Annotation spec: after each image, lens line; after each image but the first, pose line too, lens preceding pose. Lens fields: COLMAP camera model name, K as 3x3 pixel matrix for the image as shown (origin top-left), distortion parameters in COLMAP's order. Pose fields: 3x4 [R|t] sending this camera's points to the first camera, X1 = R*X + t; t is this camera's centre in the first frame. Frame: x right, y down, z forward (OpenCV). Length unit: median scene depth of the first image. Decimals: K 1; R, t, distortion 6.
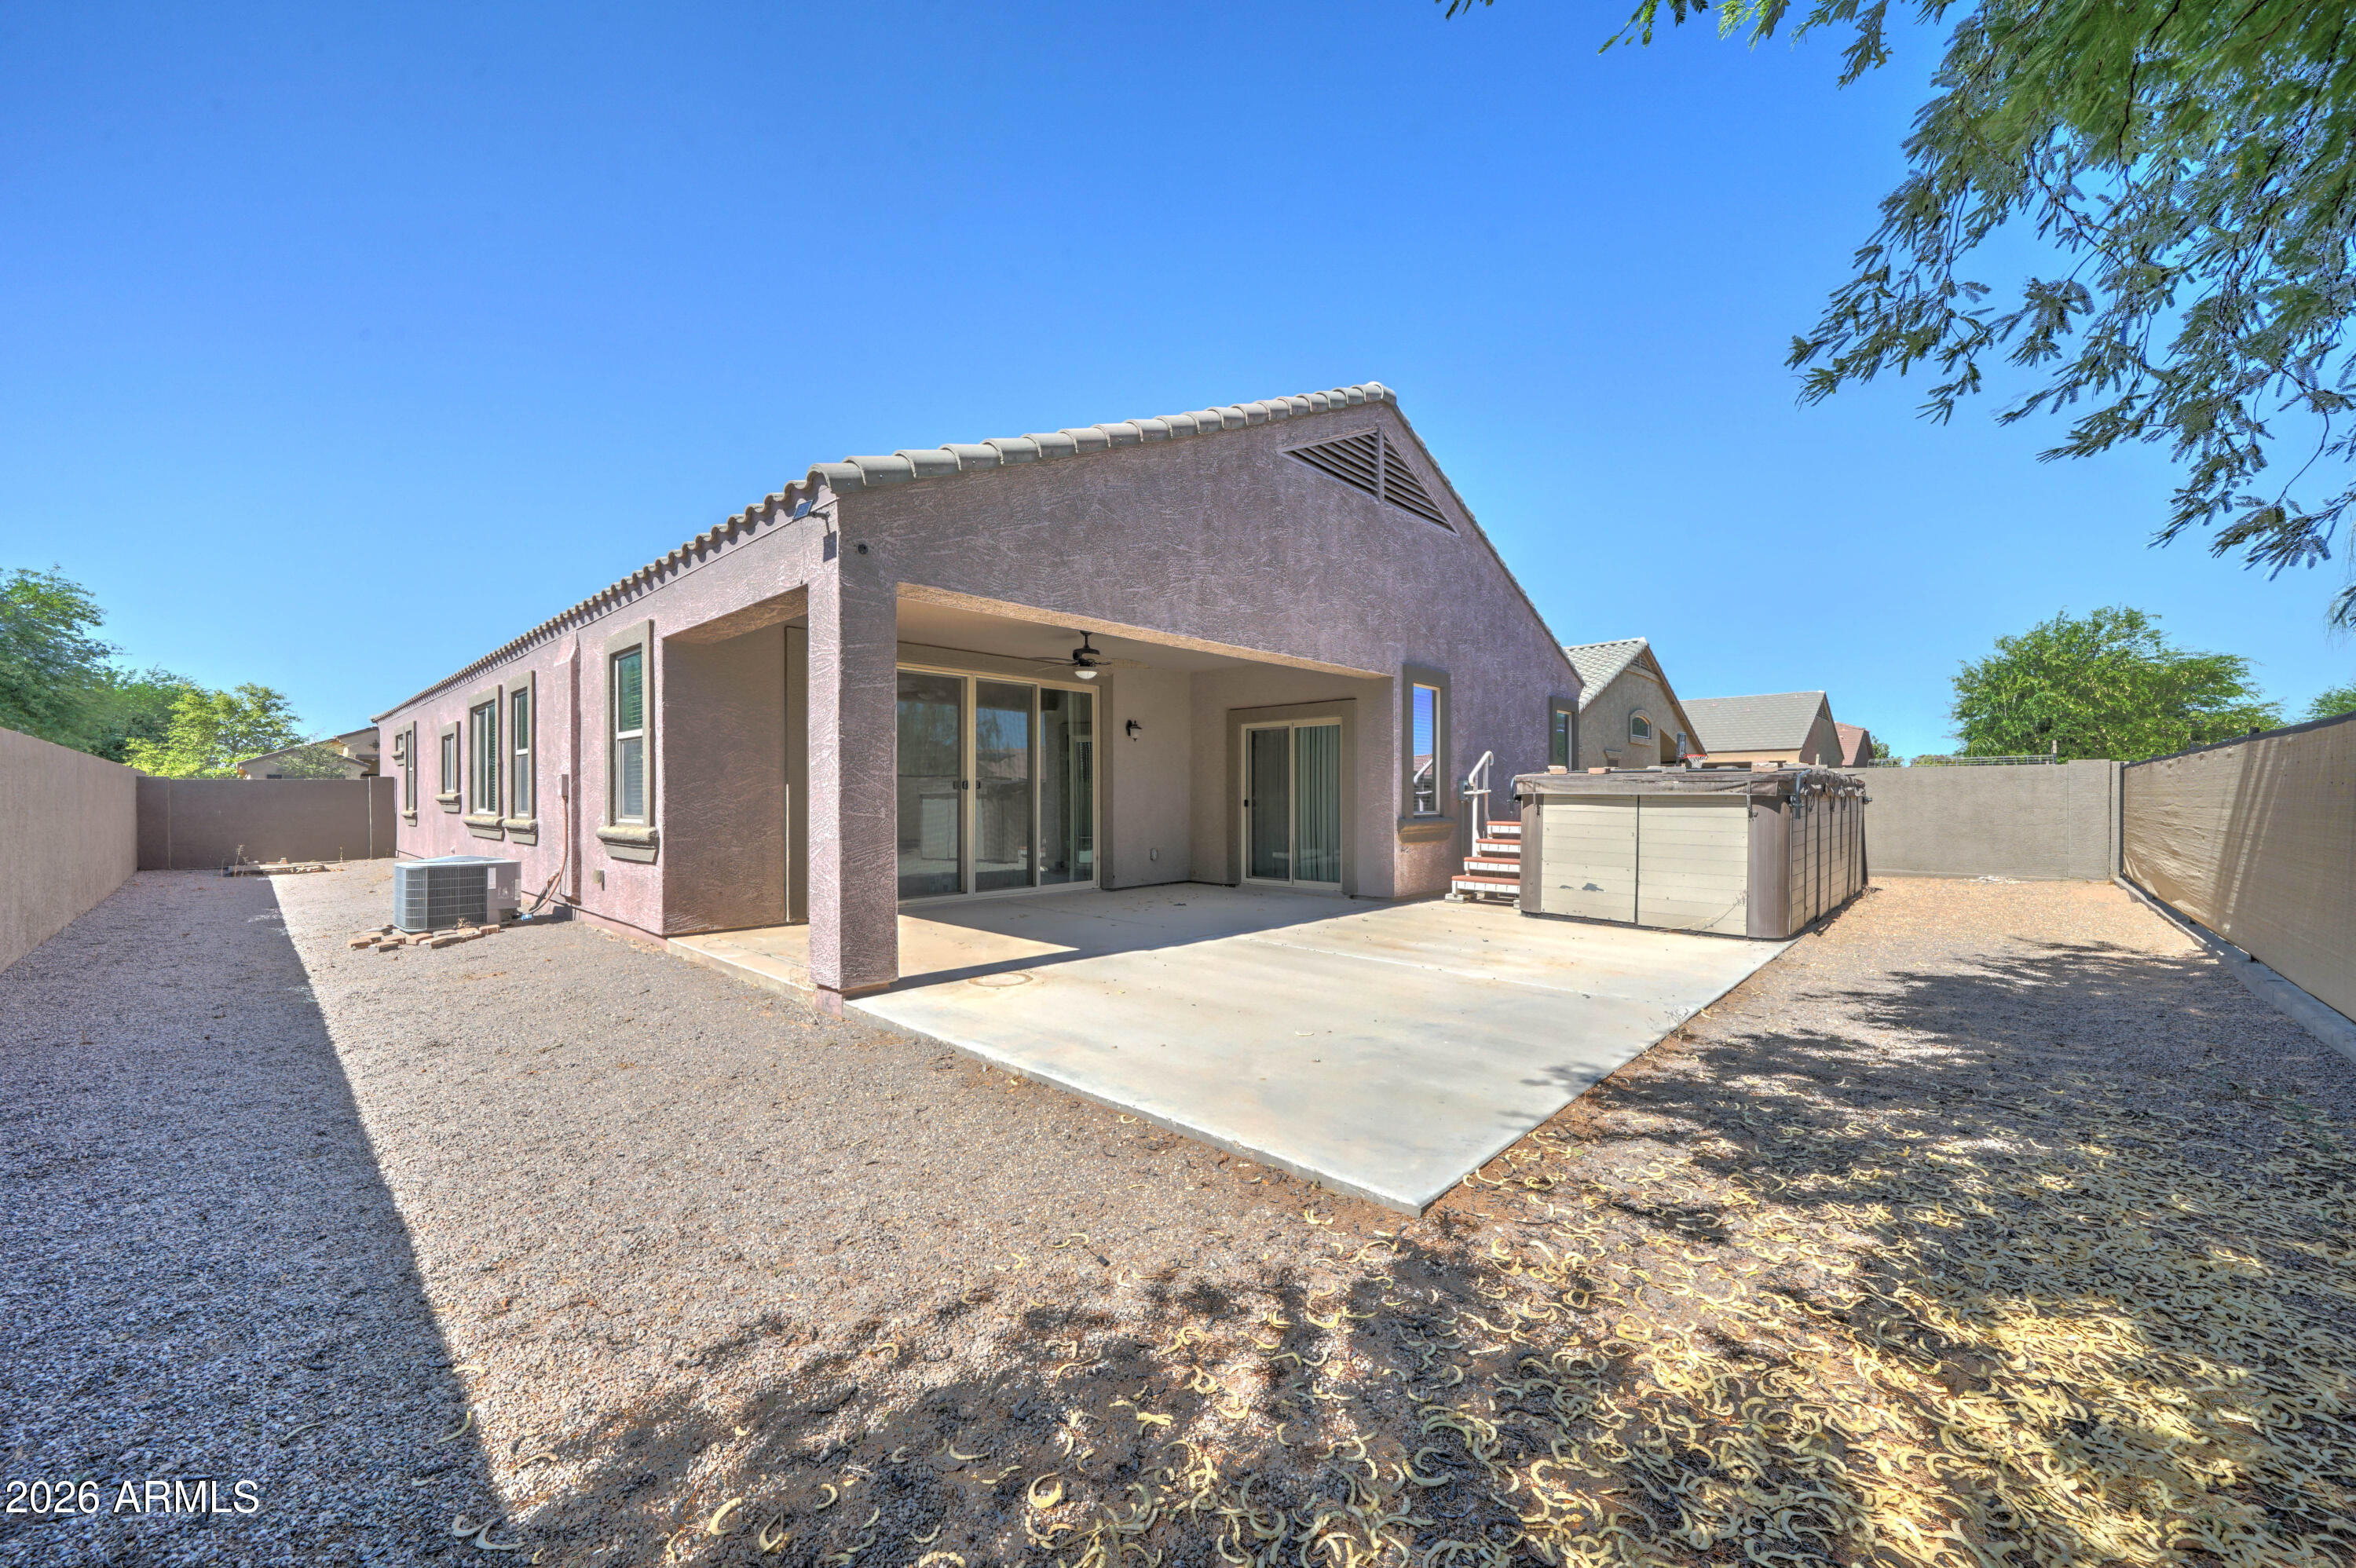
lens RADIAL K [[878.4, 0, 1182.6], [0, 878.4, 791.3], [0, 0, 1]] dist [-0.000721, -0.000017]
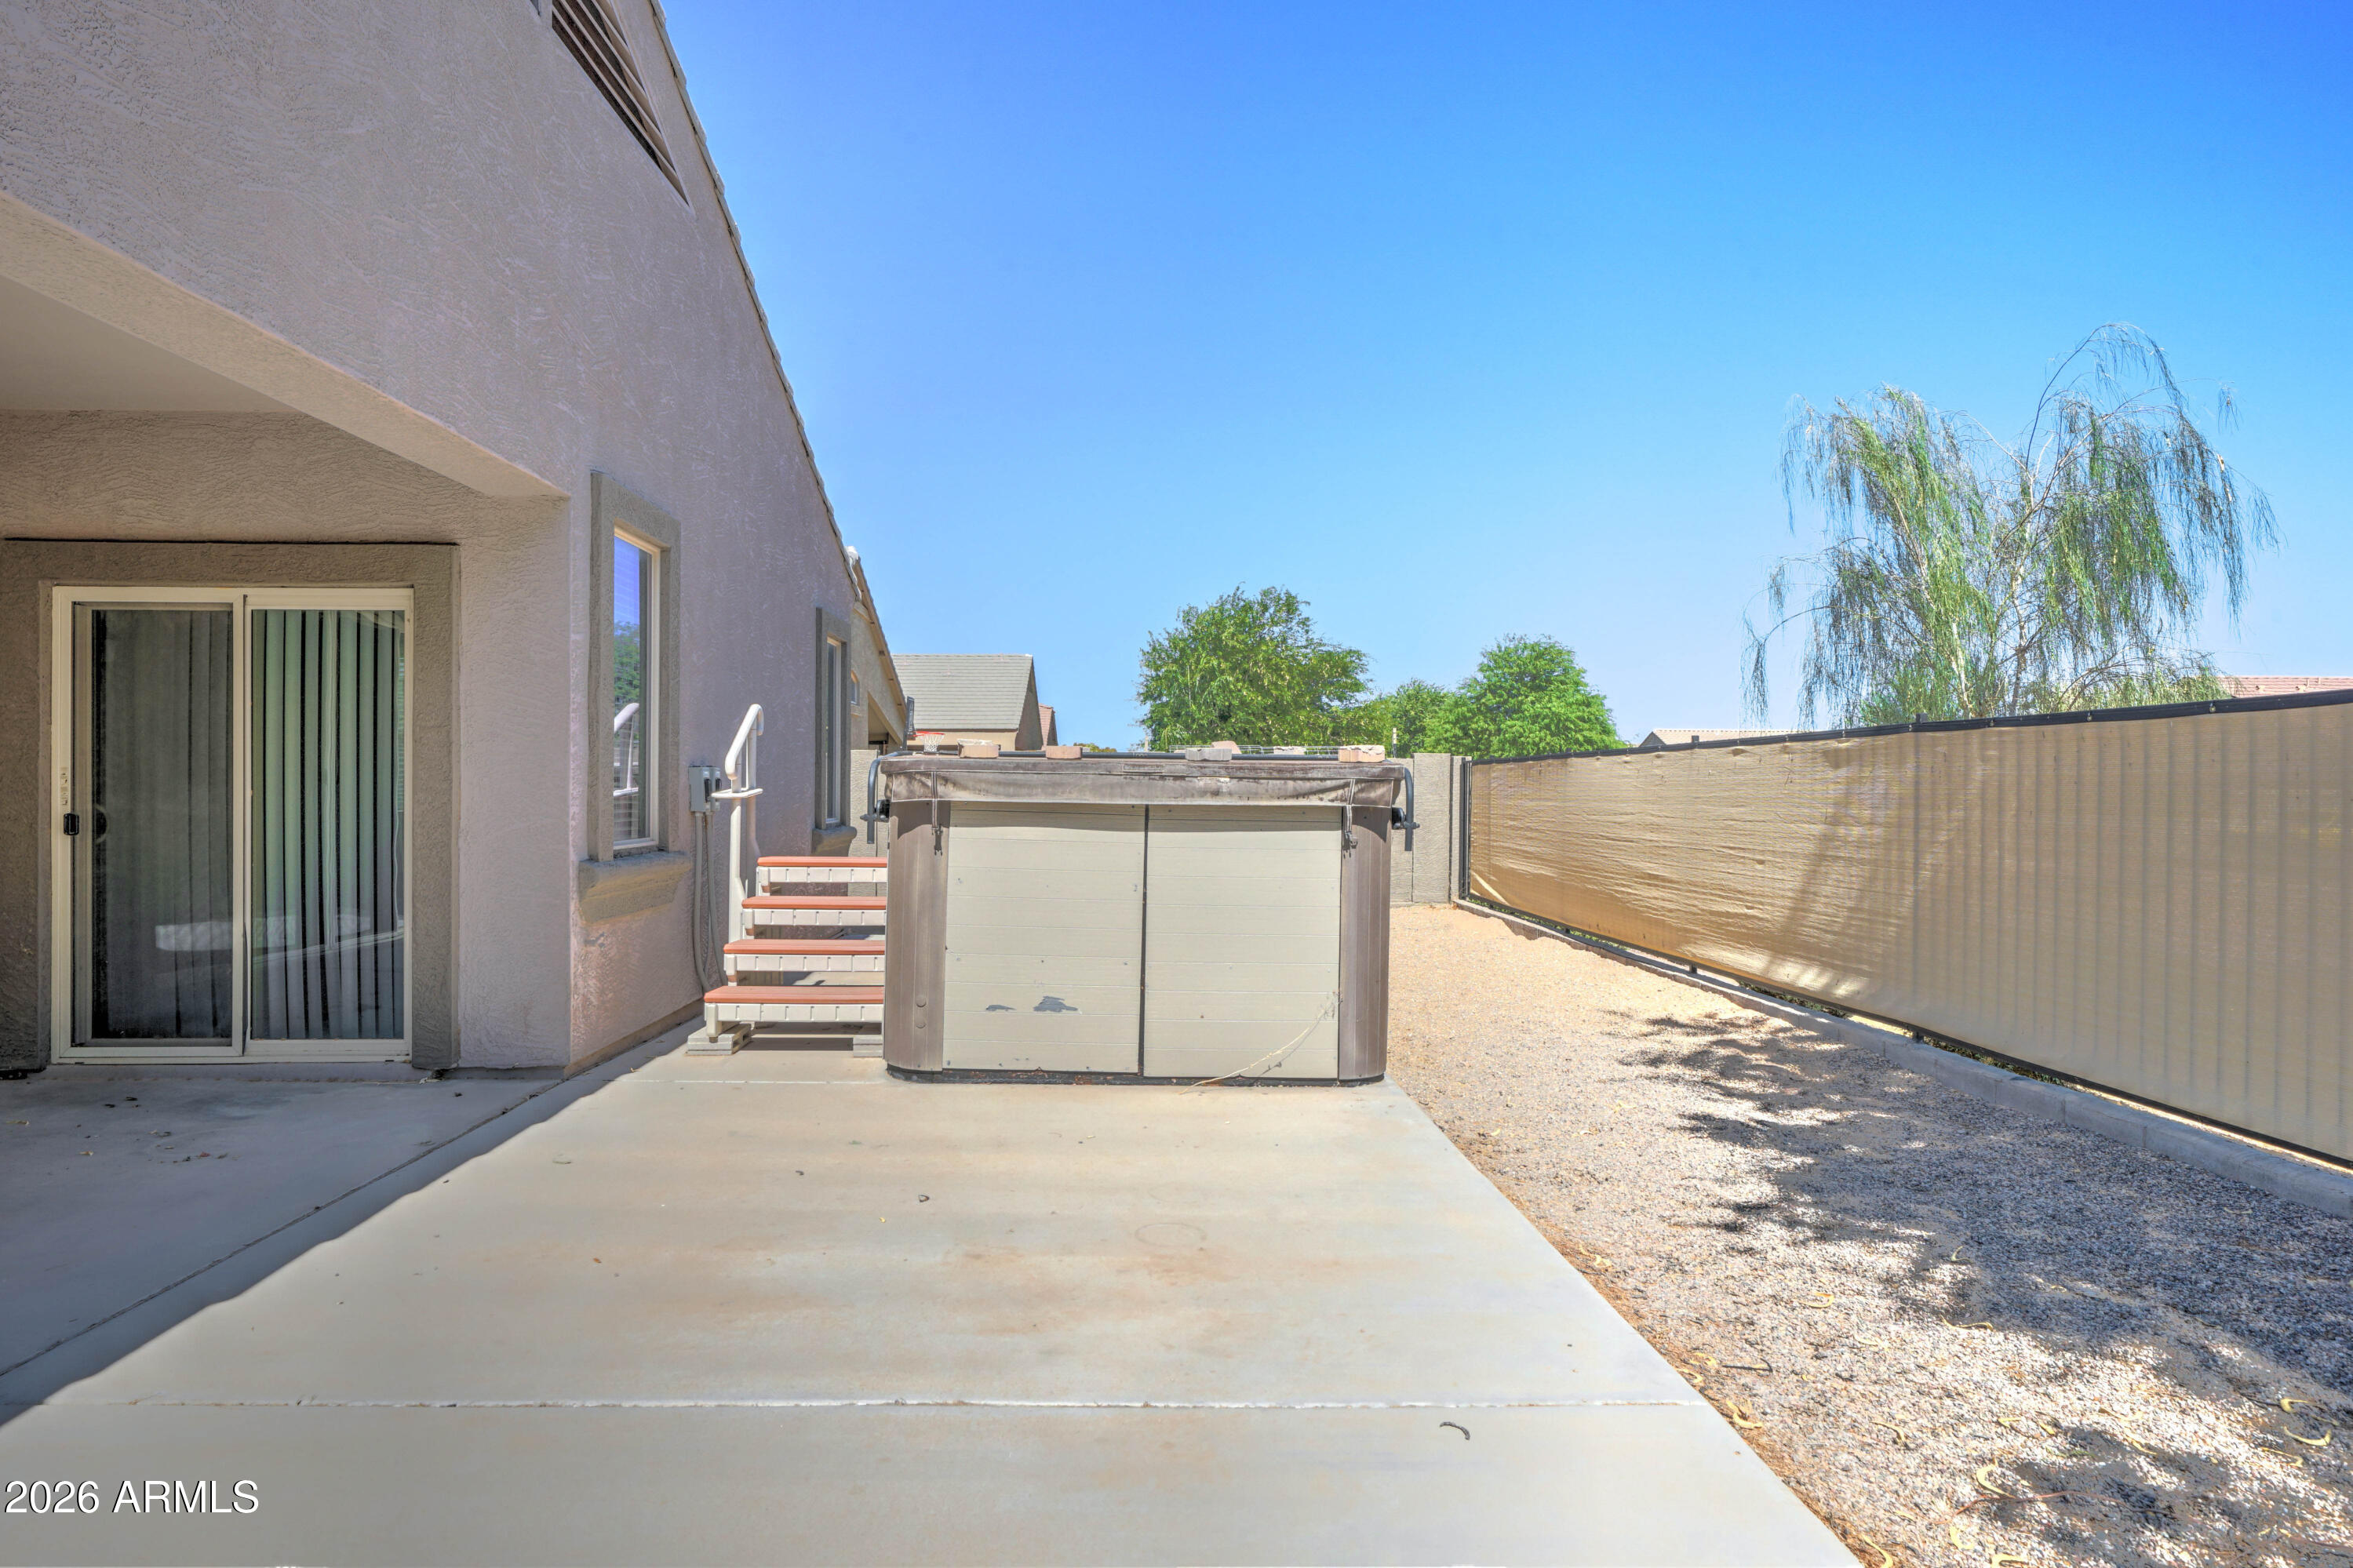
lens RADIAL K [[1322.4, 0, 1173.9], [0, 1322.4, 789.4], [0, 0, 1]] dist [-0.003332, -0.000430]
pose [[0.705450, 0.004551, 0.708745, 0.012931], [-0.009009, 0.999956, 0.002546, -0.004801], [-0.708703, -0.008181, 0.705460, 0.357431]]
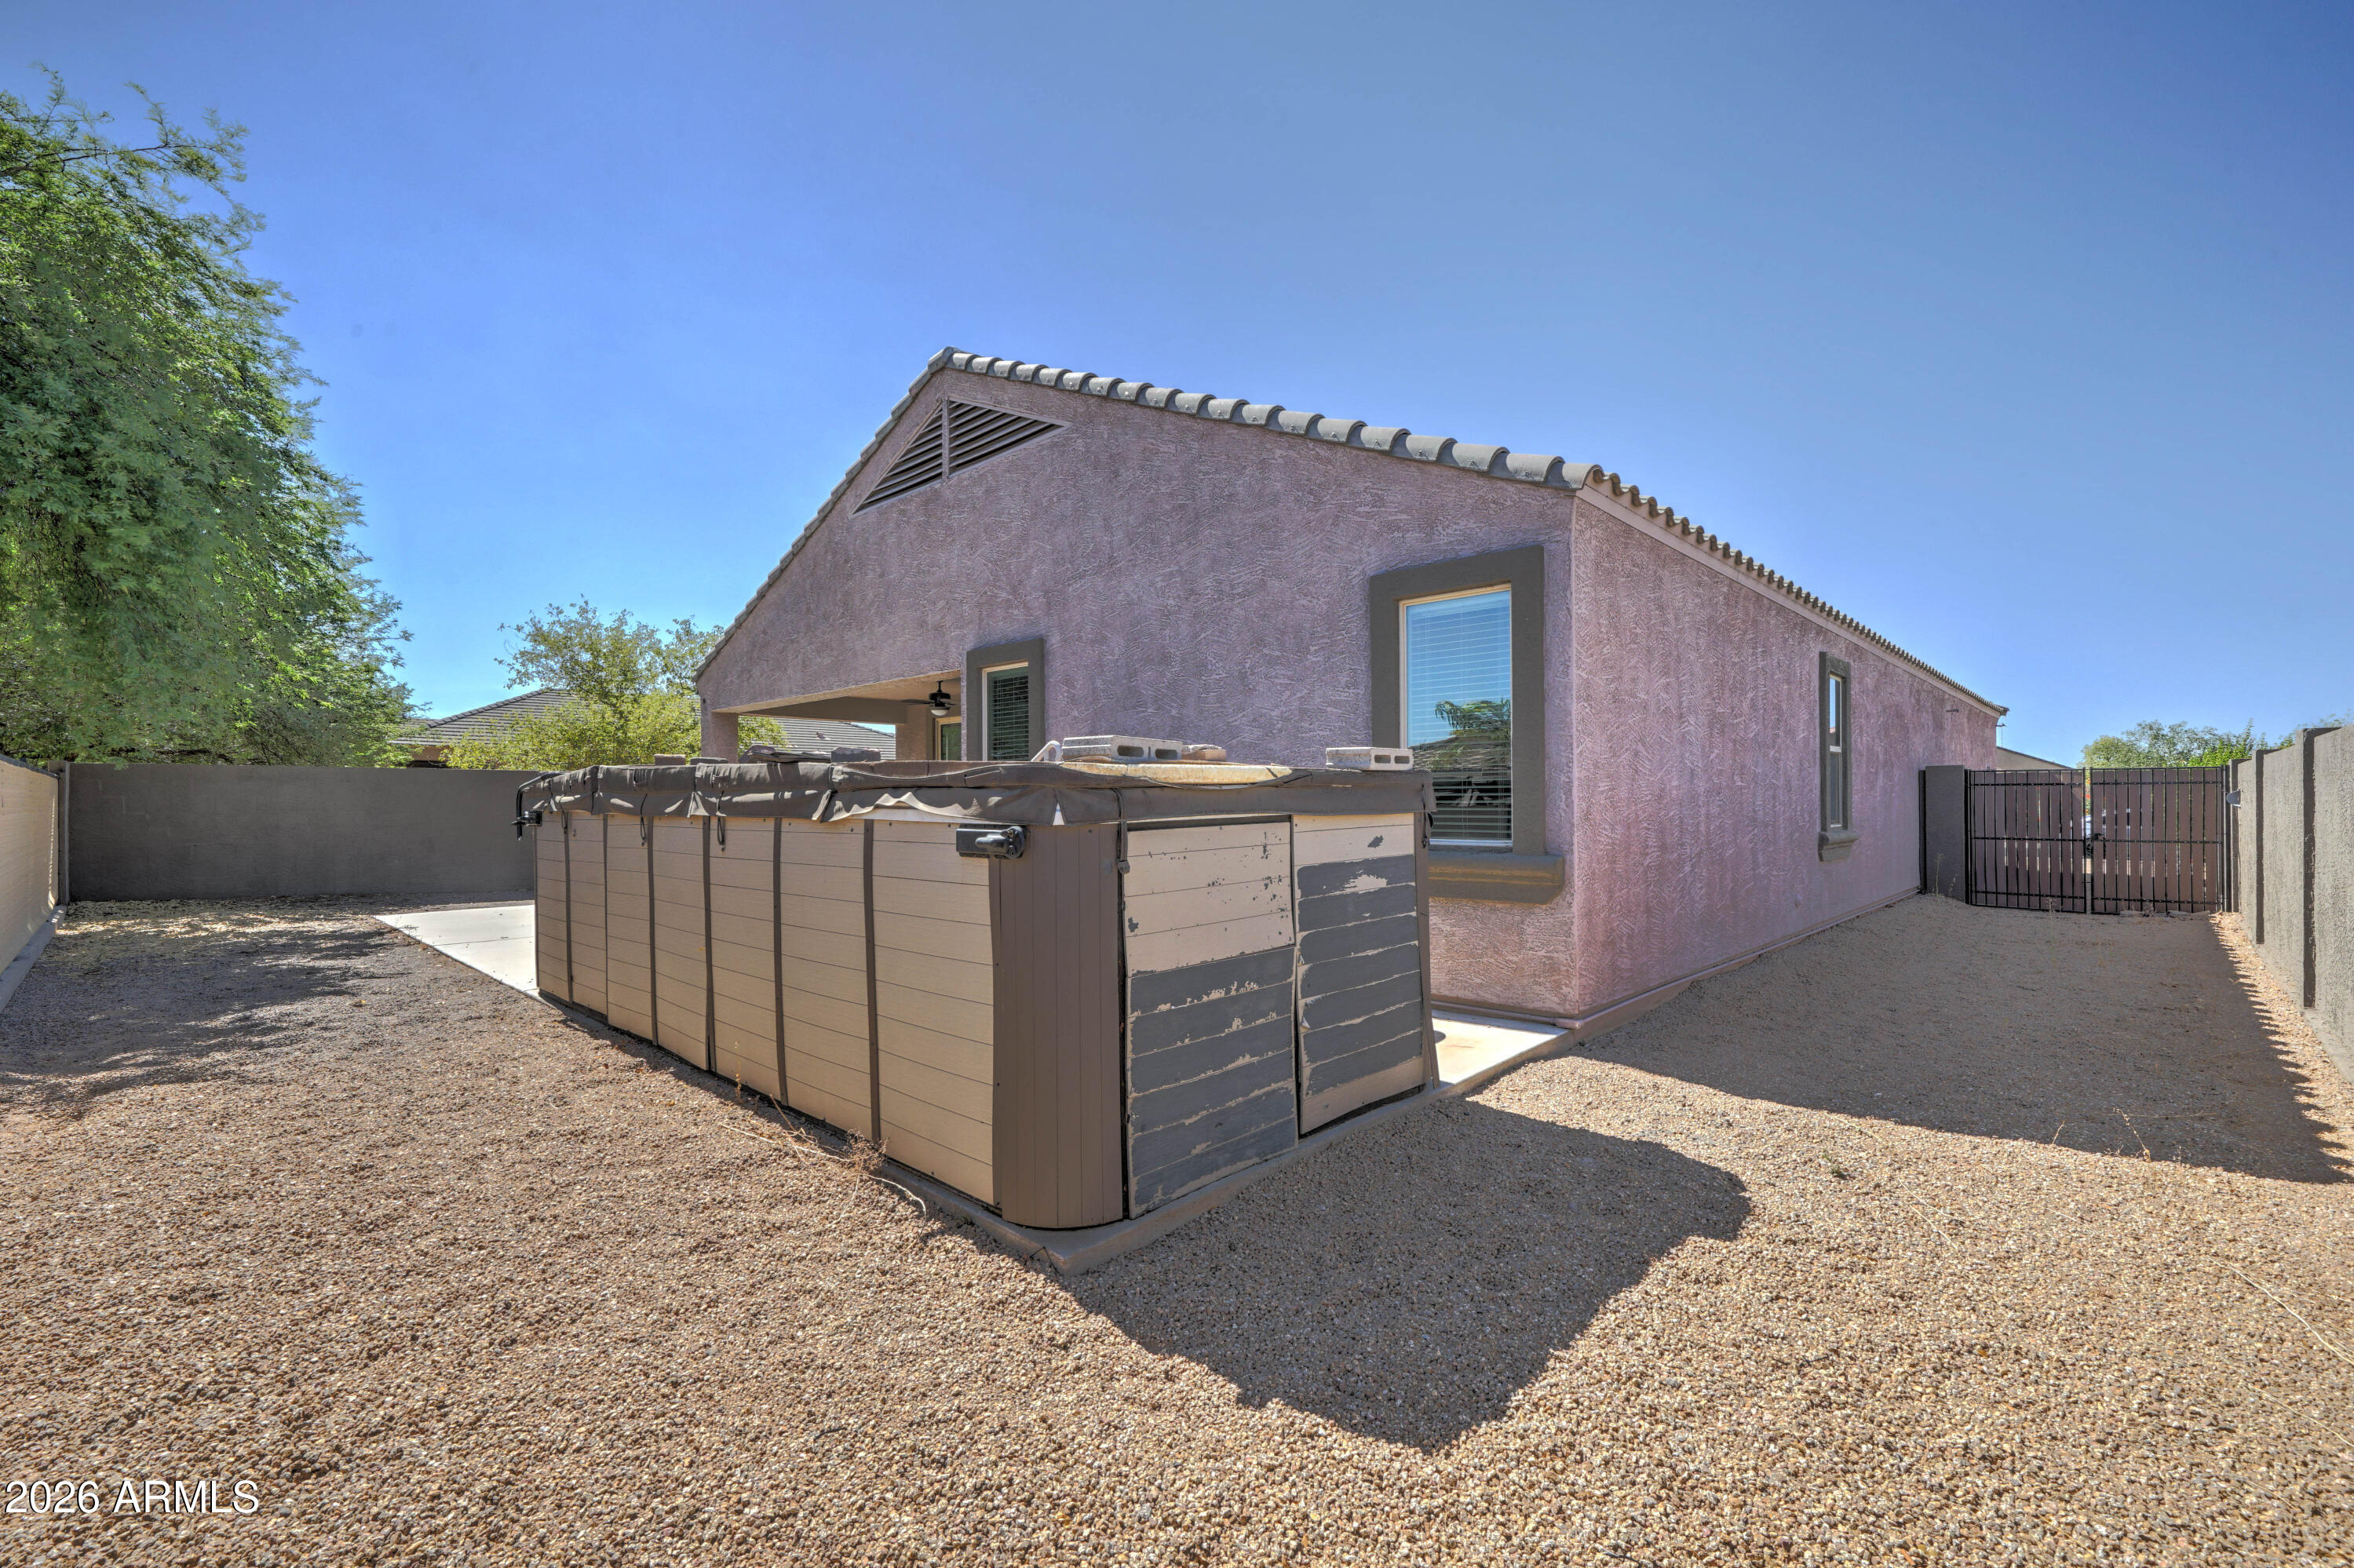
lens RADIAL K [[982.5, 0, 1180.2], [0, 982.5, 795.4], [0, 0, 1]] dist [0.000927, 0.000016]
pose [[-0.020487, 0.003329, -0.999785, 1.097575], [0.008643, 0.999958, 0.003153, -0.006757], [0.999753, -0.008576, -0.020515, 1.124025]]
